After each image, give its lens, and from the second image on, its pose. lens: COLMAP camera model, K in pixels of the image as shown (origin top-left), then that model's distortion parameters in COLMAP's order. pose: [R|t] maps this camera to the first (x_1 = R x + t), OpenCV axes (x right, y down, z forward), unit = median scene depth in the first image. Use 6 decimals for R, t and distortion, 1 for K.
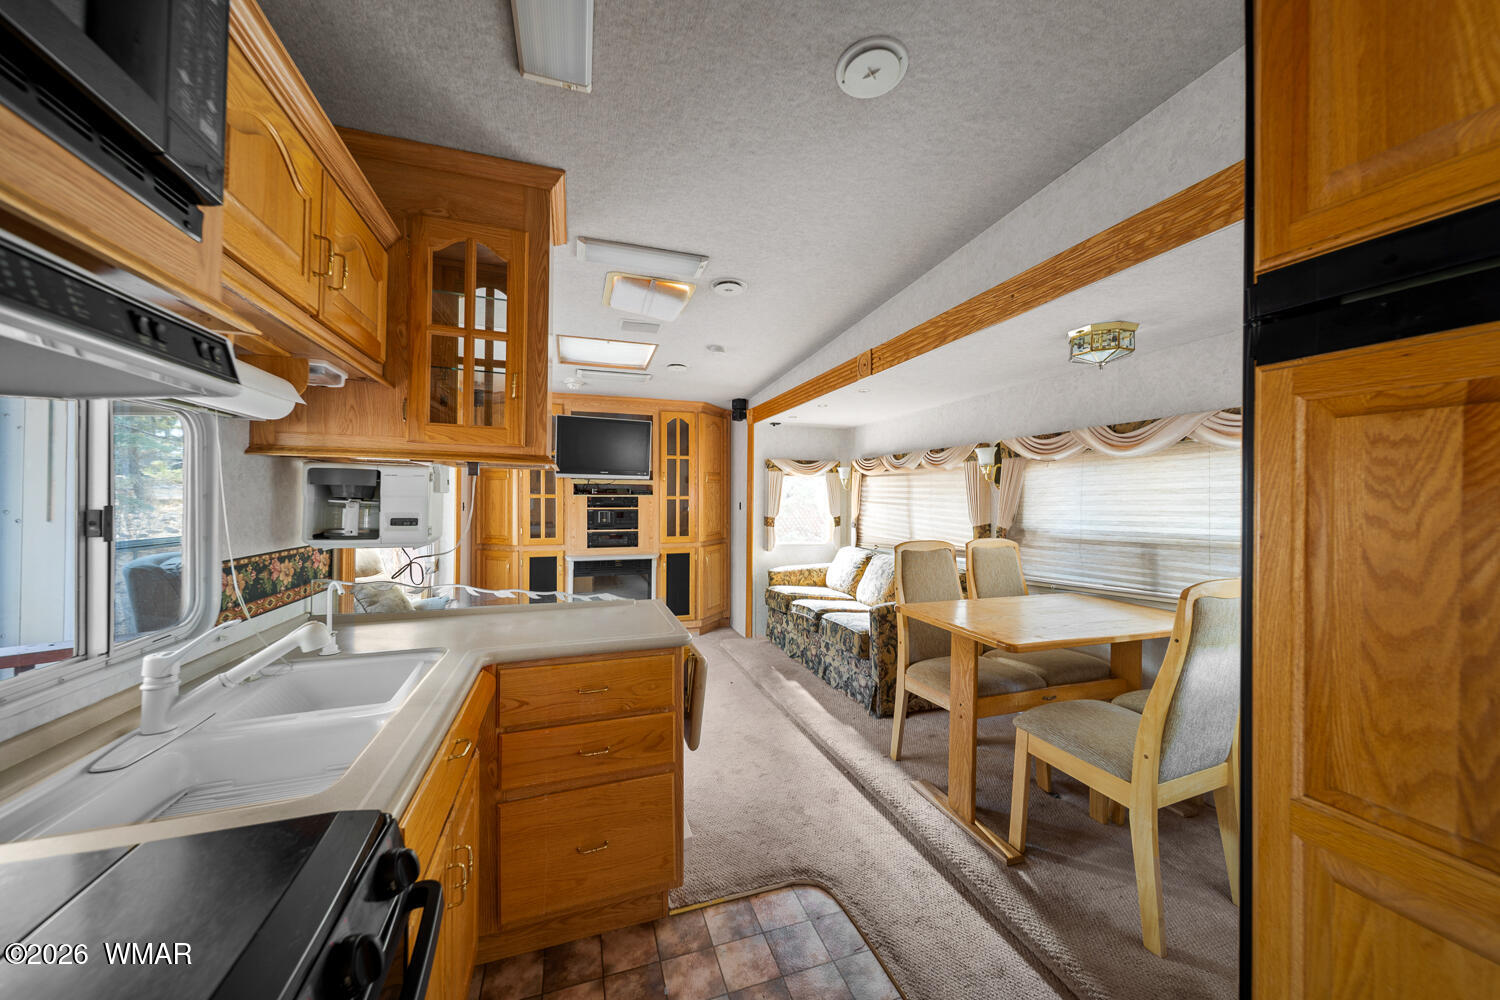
lens RADIAL K [[514.2, 0, 750.0], [0, 514.2, 500.0], [0, 0, 1]] dist [0.000671, -0.002813]
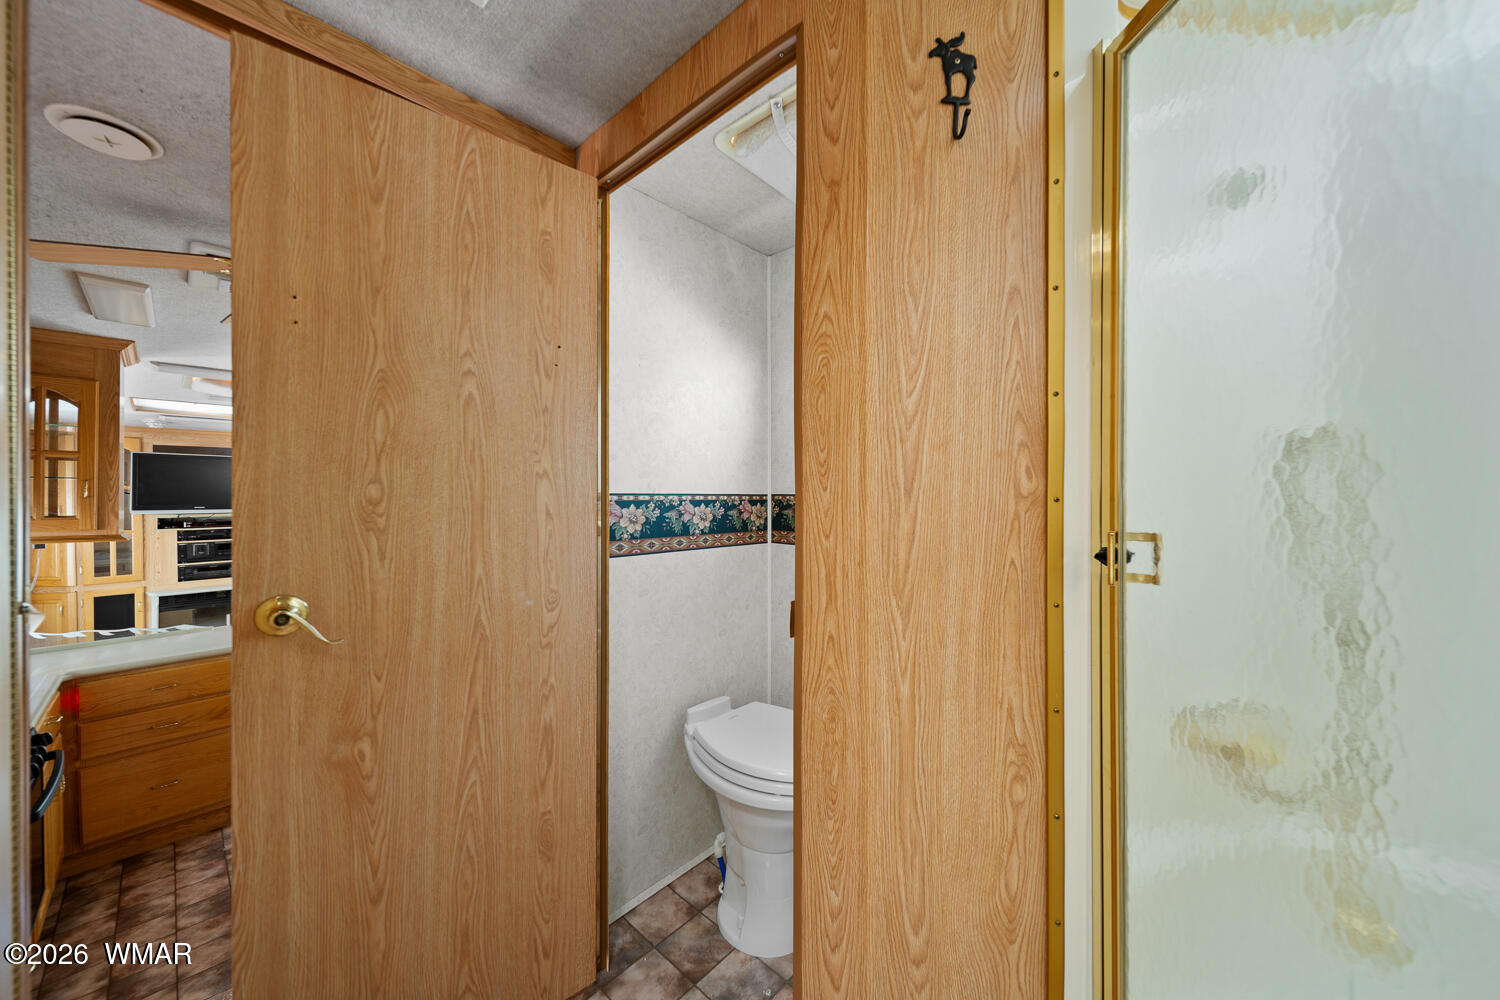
lens RADIAL K [[514.2, 0, 750.0], [0, 514.2, 500.0], [0, 0, 1]] dist [0.000671, -0.002813]
pose [[0.870407, -0.006711, 0.492288, 0.324471], [0.003358, 0.999965, 0.007695, -0.139241], [-0.492322, -0.005045, 0.870398, -0.825615]]
